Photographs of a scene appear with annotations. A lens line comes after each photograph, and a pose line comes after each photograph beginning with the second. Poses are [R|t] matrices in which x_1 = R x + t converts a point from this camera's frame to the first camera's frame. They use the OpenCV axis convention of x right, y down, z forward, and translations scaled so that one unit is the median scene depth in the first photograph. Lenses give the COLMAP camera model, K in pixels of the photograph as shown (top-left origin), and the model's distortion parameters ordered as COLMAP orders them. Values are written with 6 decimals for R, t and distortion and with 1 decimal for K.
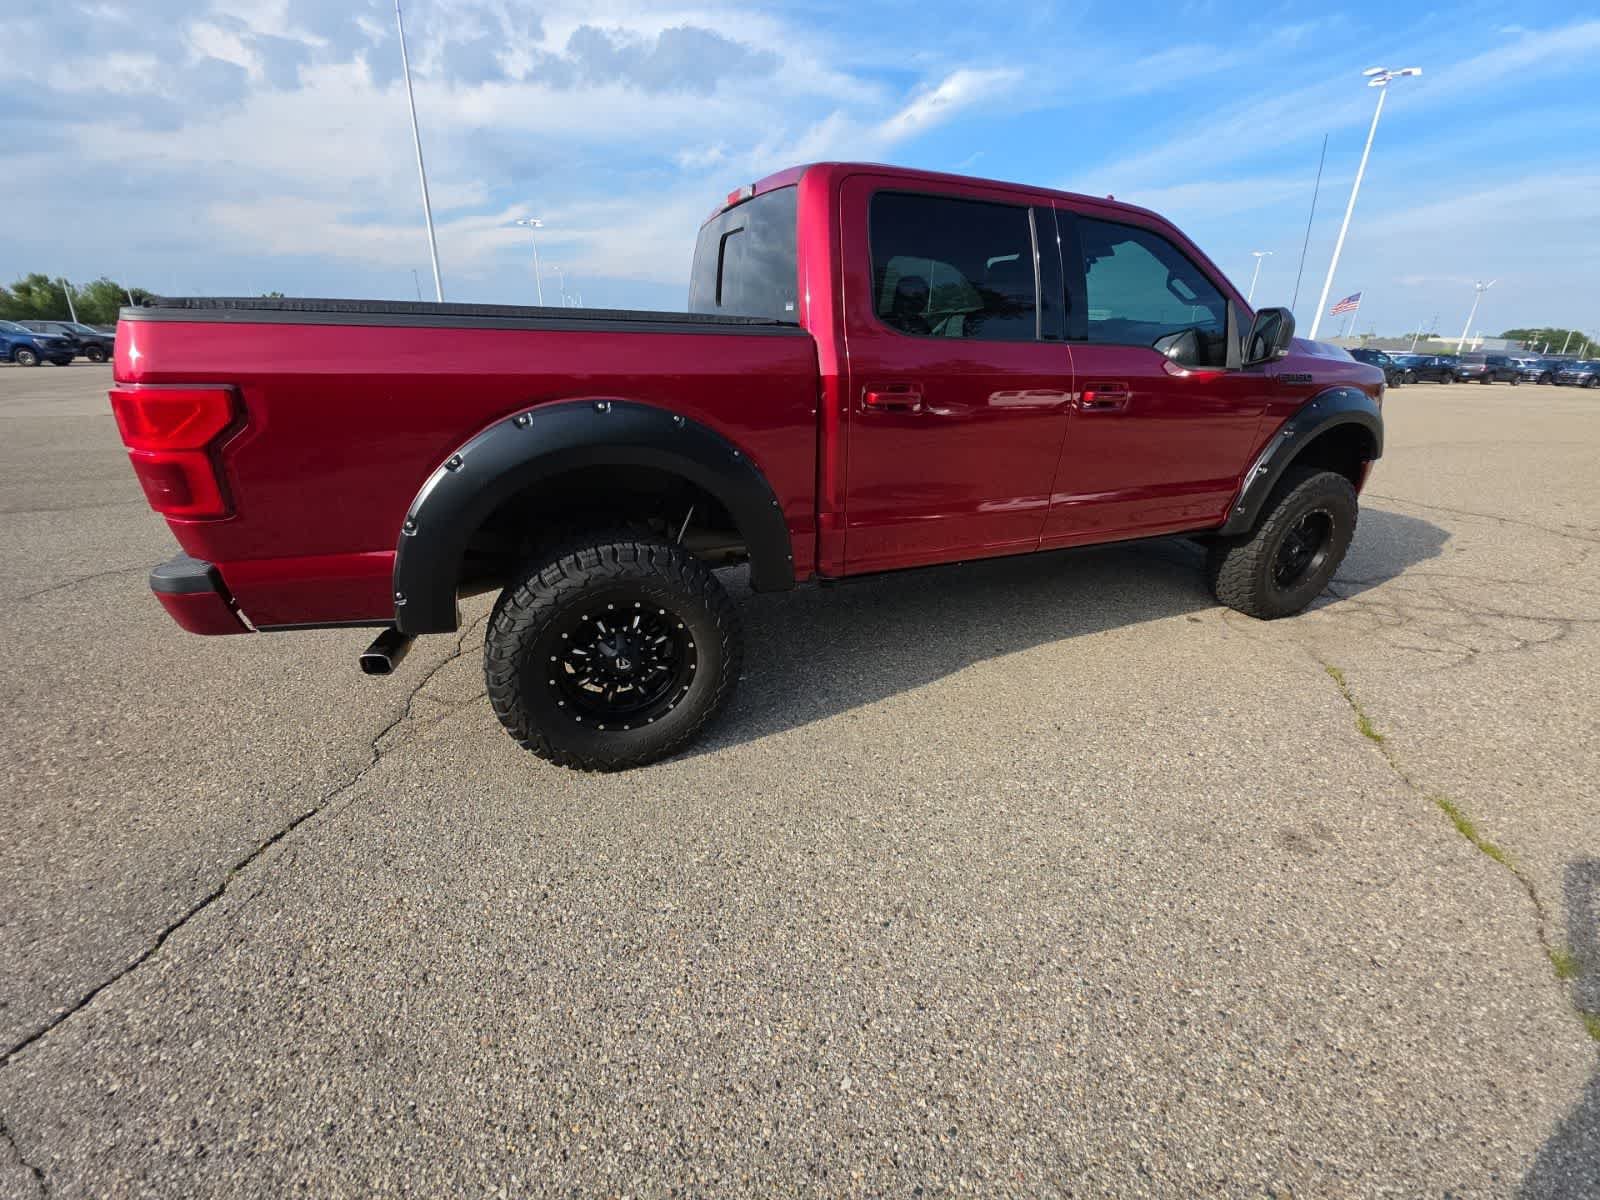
lens RADIAL K [[632.1, 0, 799.0], [0, 632.1, 603.2], [0, 0, 1]] dist [0.012577, -0.008349]
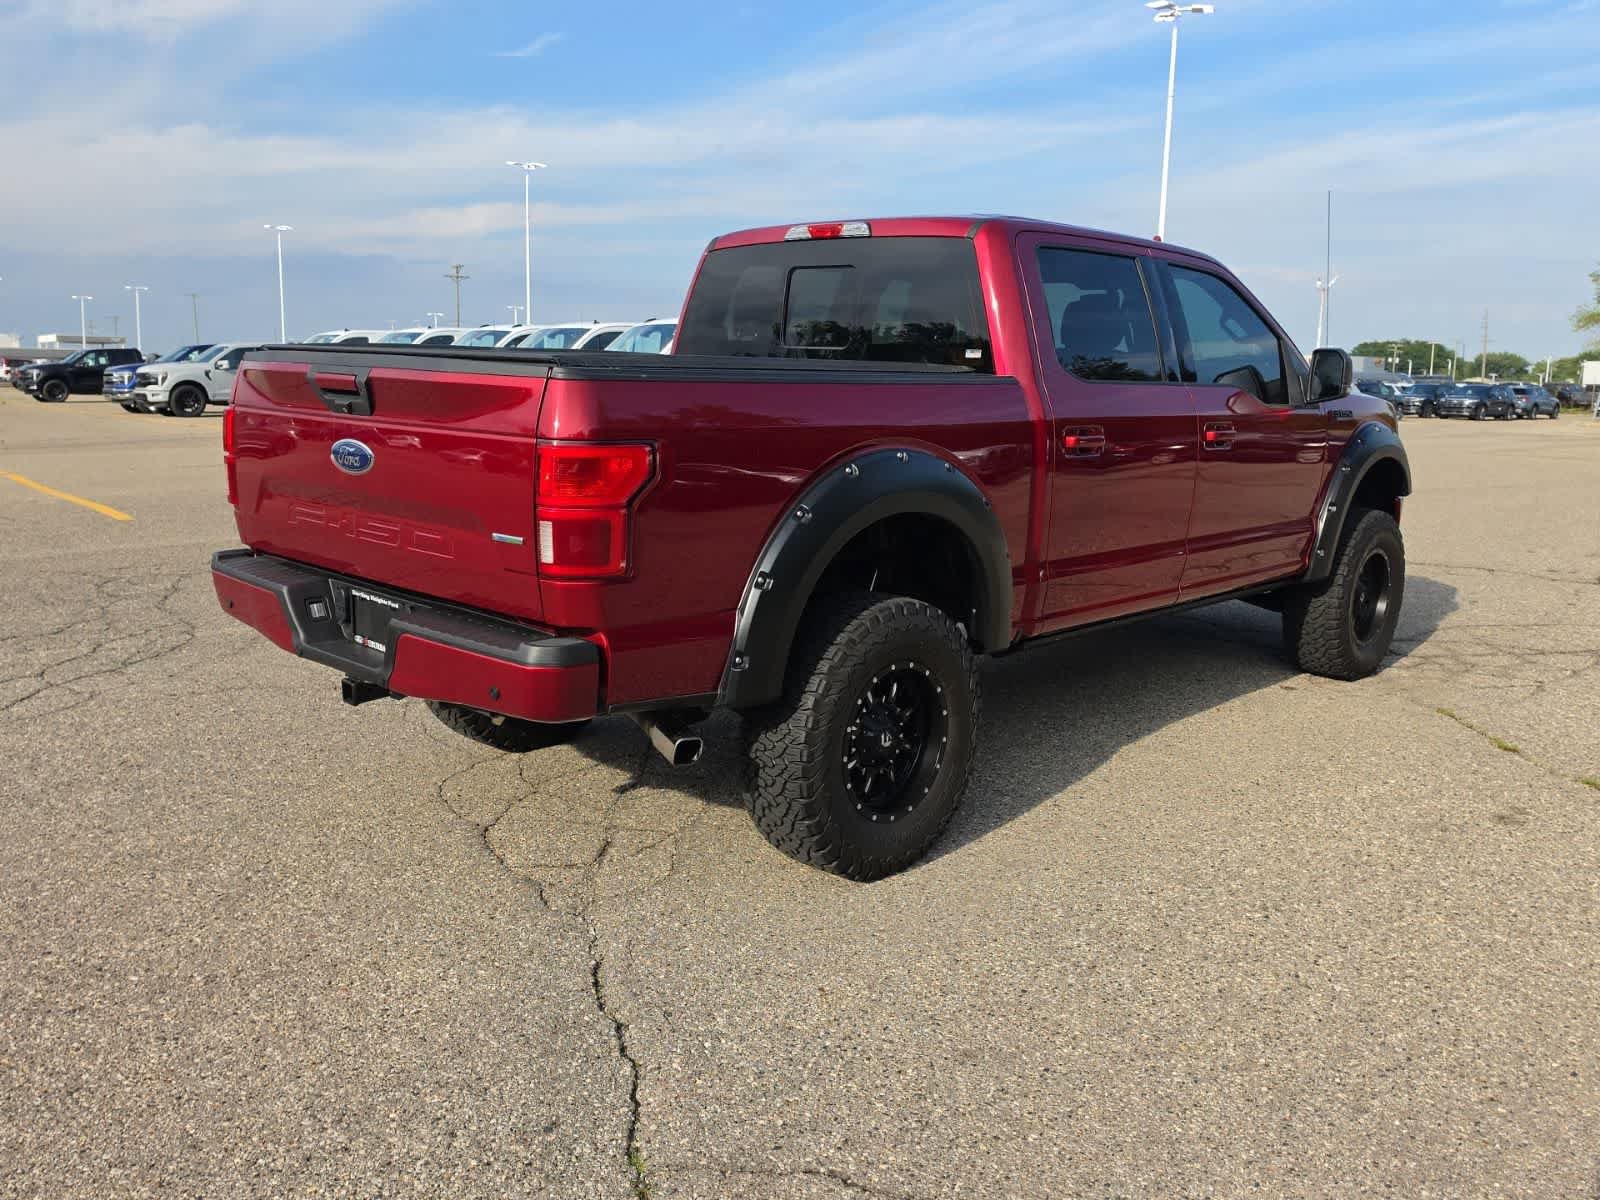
lens RADIAL K [[1318.3, 0, 816.4], [0, 1318.3, 600.5], [0, 0, 1]] dist [0.122748, -0.193040]
pose [[0.912450, -0.072809, 0.402658, -0.730989], [0.156606, 0.971258, -0.179255, 0.148452], [-0.378034, 0.226620, 0.897627, -0.427671]]
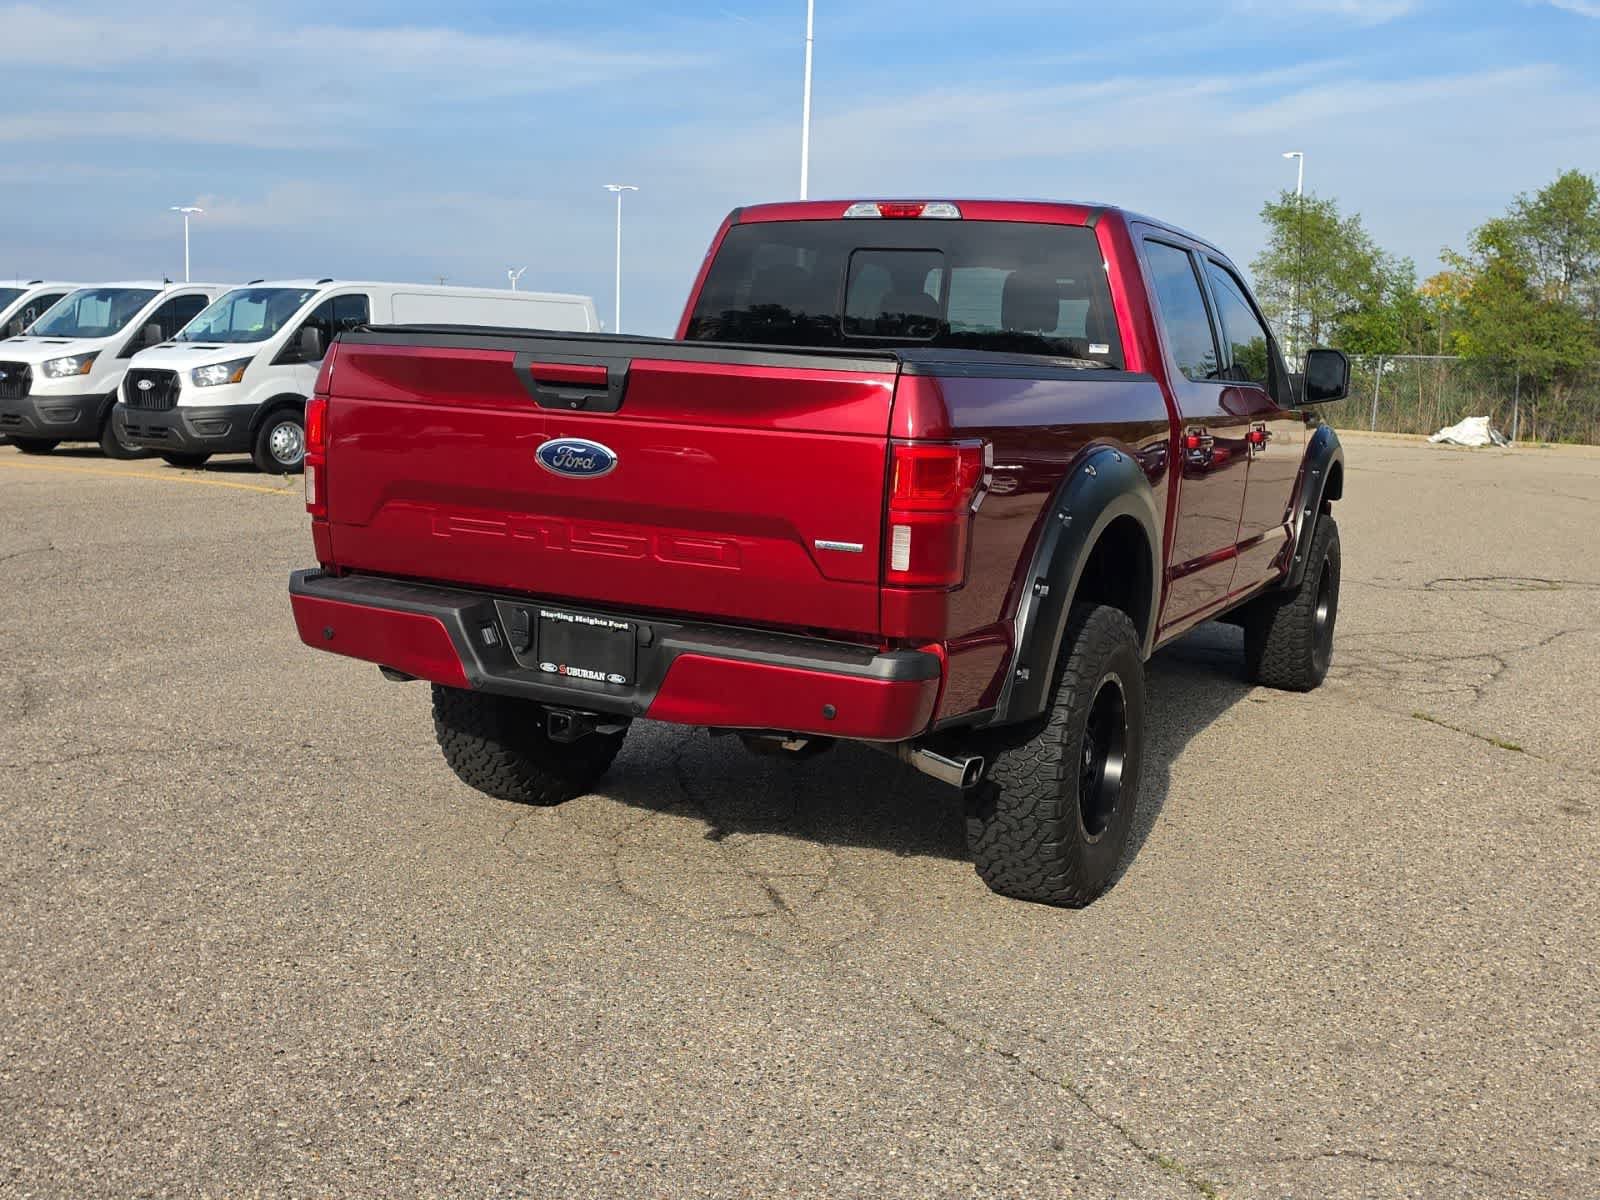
lens RADIAL K [[1643.8, 0, 793.7], [0, 1643.8, 608.6], [0, 0, 1]] dist [0.160419, -0.331793]
pose [[0.760573, -0.086639, 0.643446, -1.304123], [0.229545, 0.962932, -0.141671, 0.086092], [-0.607321, 0.255451, 0.752267, -0.289471]]
